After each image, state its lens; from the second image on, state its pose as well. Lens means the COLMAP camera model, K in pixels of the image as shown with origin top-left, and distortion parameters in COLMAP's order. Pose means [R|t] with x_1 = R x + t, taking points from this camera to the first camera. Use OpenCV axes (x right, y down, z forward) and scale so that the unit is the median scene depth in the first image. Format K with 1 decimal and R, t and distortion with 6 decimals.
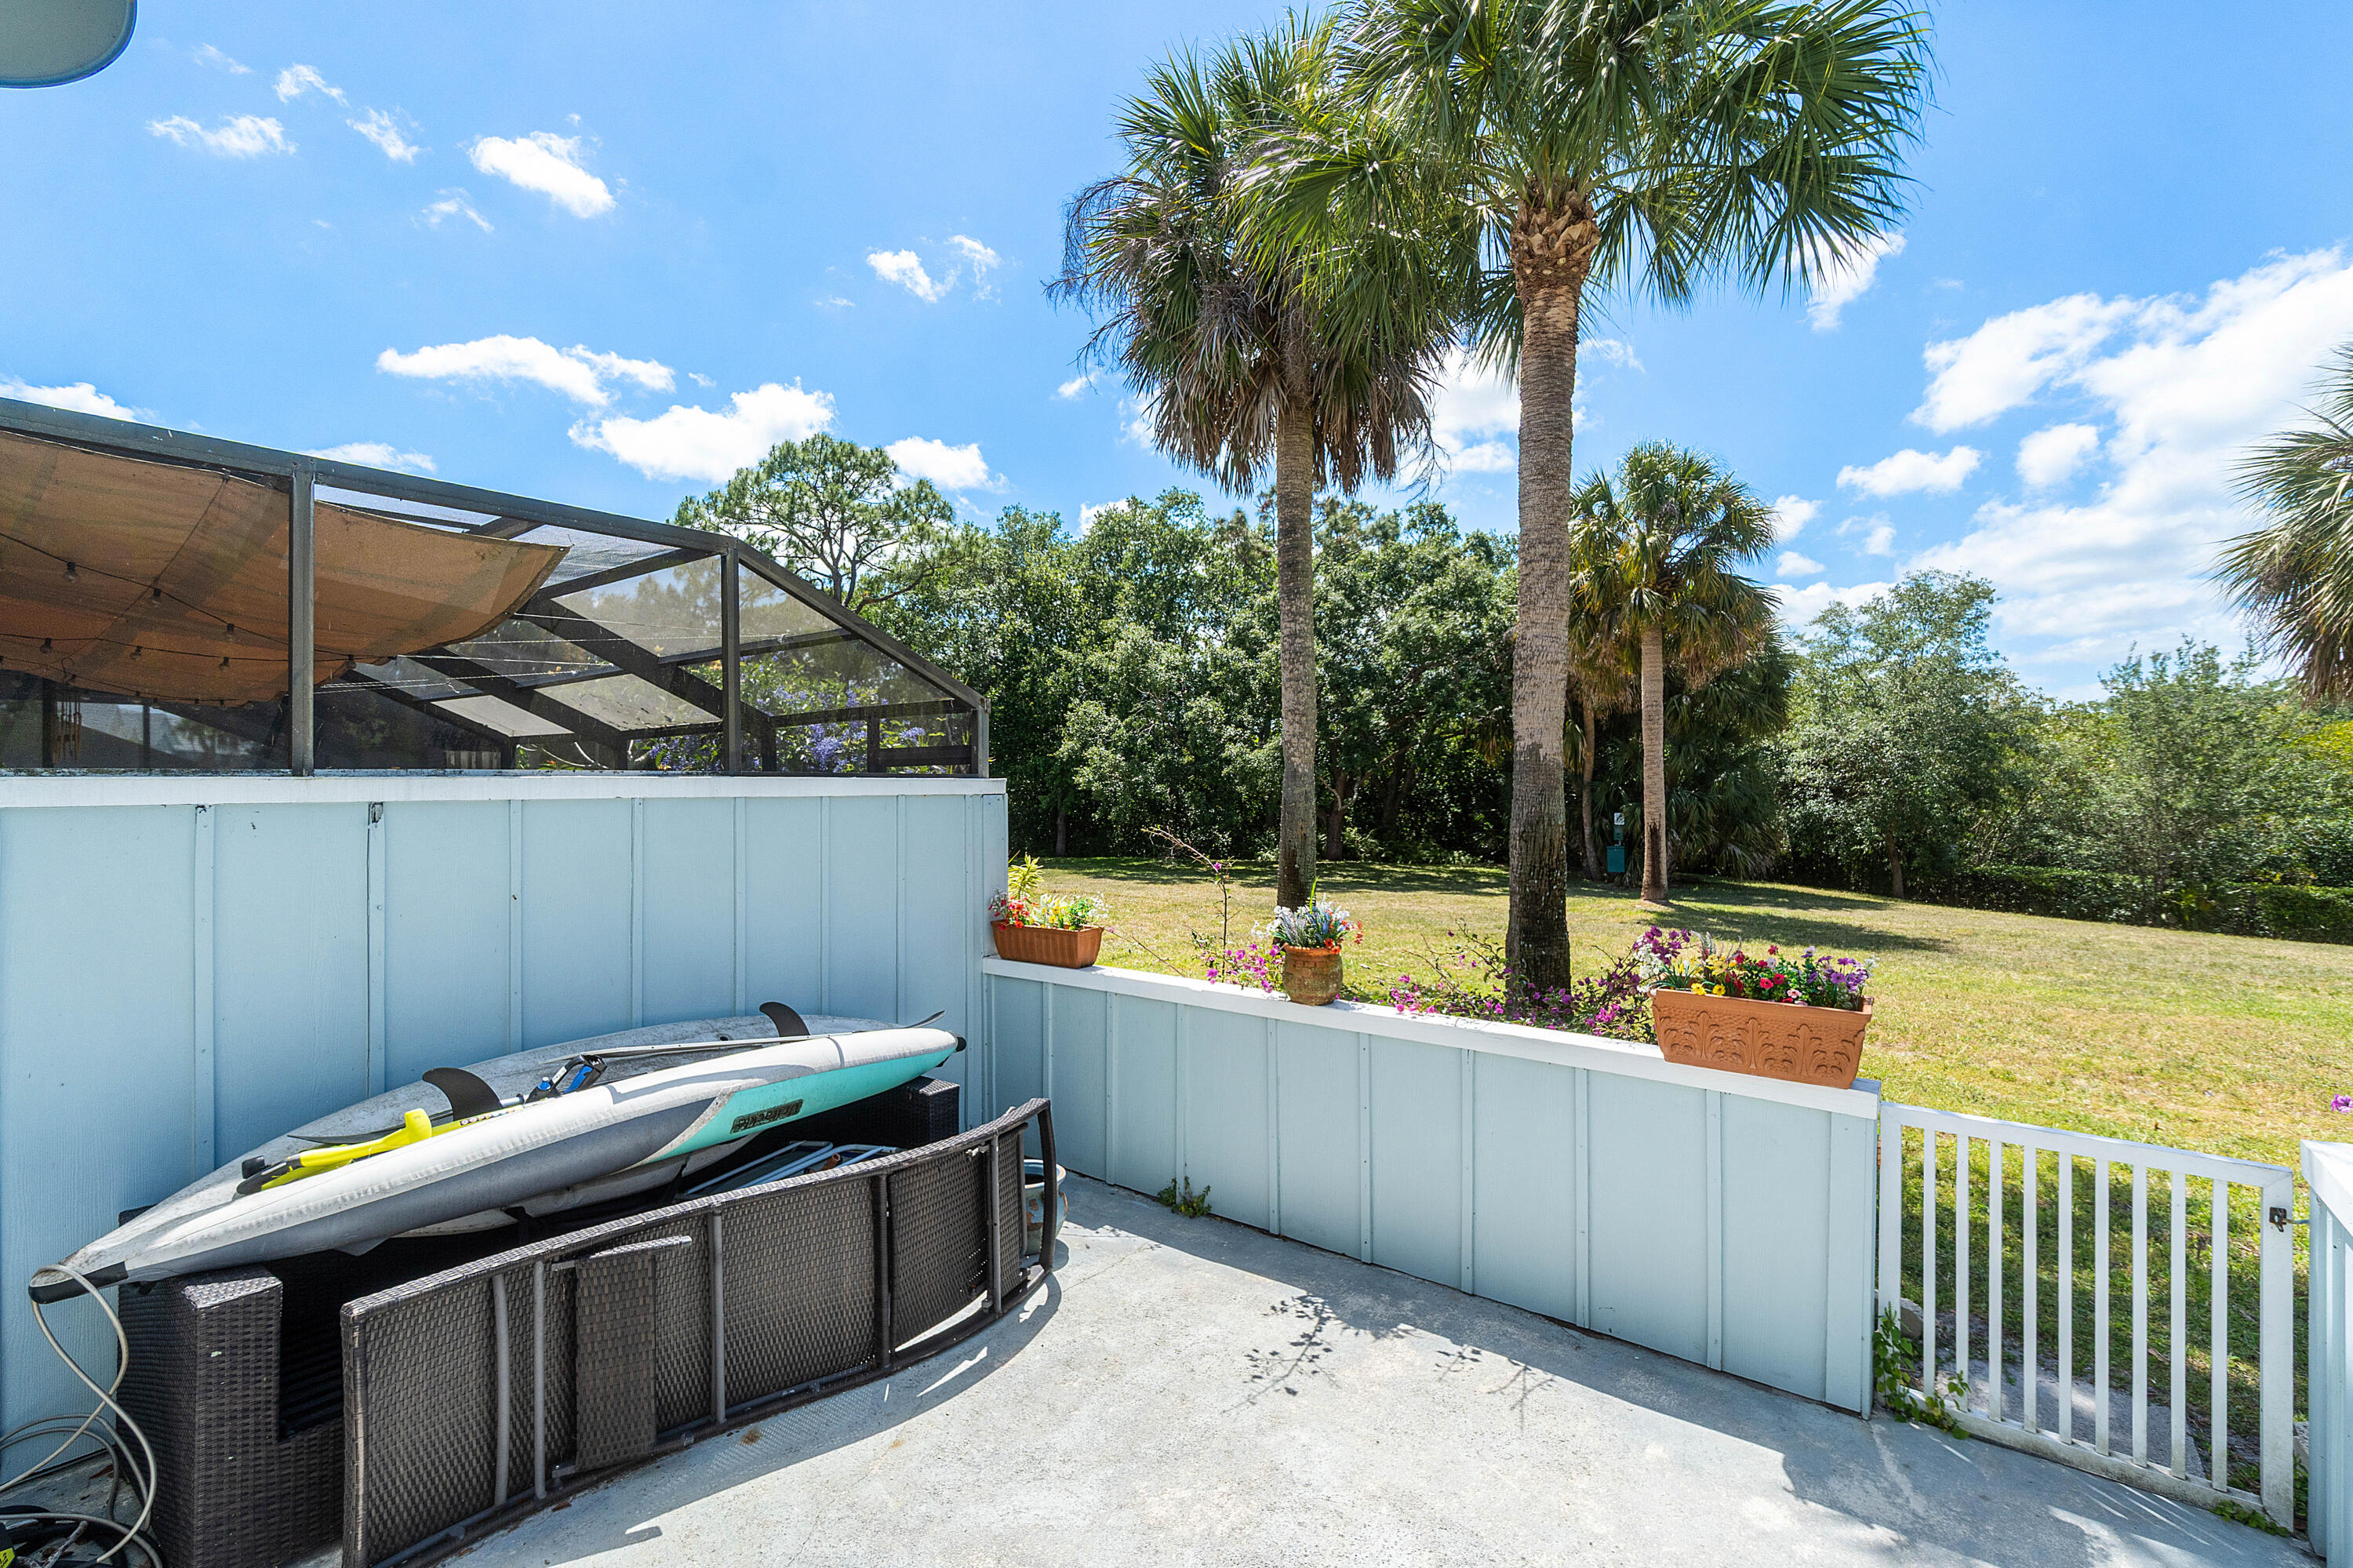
lens RADIAL K [[1068.8, 0, 1169.3], [0, 1068.8, 775.0], [0, 0, 1]] dist [-0.002467, -0.000260]
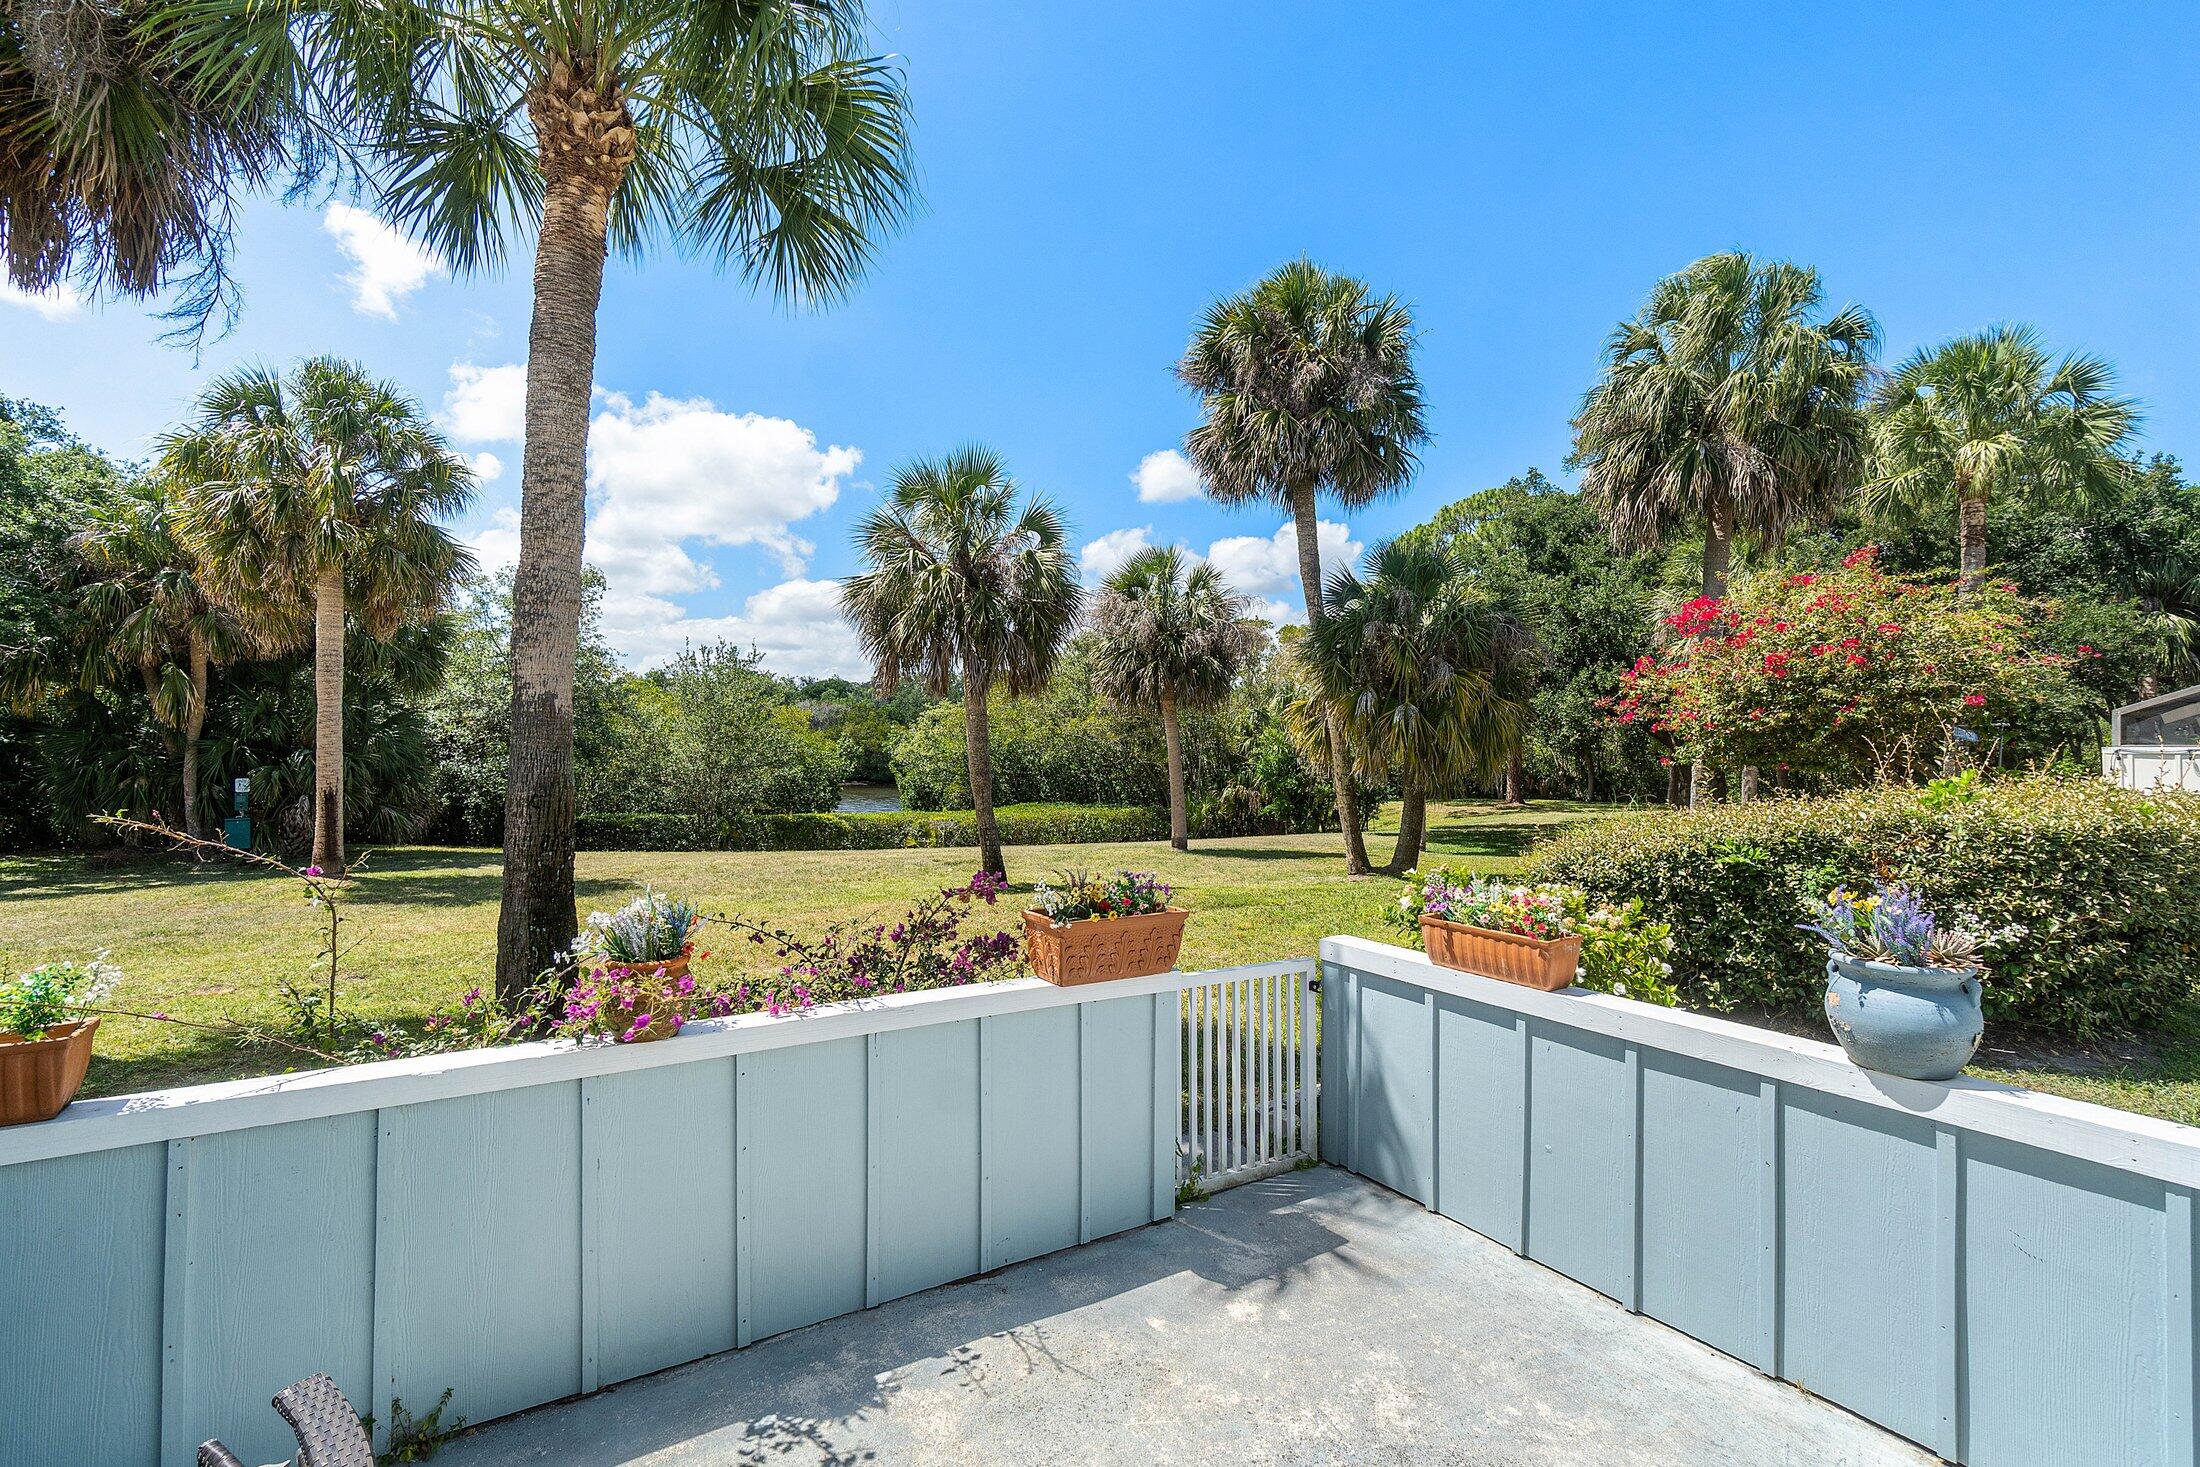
lens RADIAL K [[999.2, 0, 1093.2], [0, 999.2, 725.1], [0, 0, 1]] dist [-0.002467, -0.000260]
pose [[0.344347, 0.021381, 0.938599, -0.260010], [-0.009958, 0.999768, -0.019121, 0.007490], [-0.938790, -0.002762, 0.344480, 0.312593]]
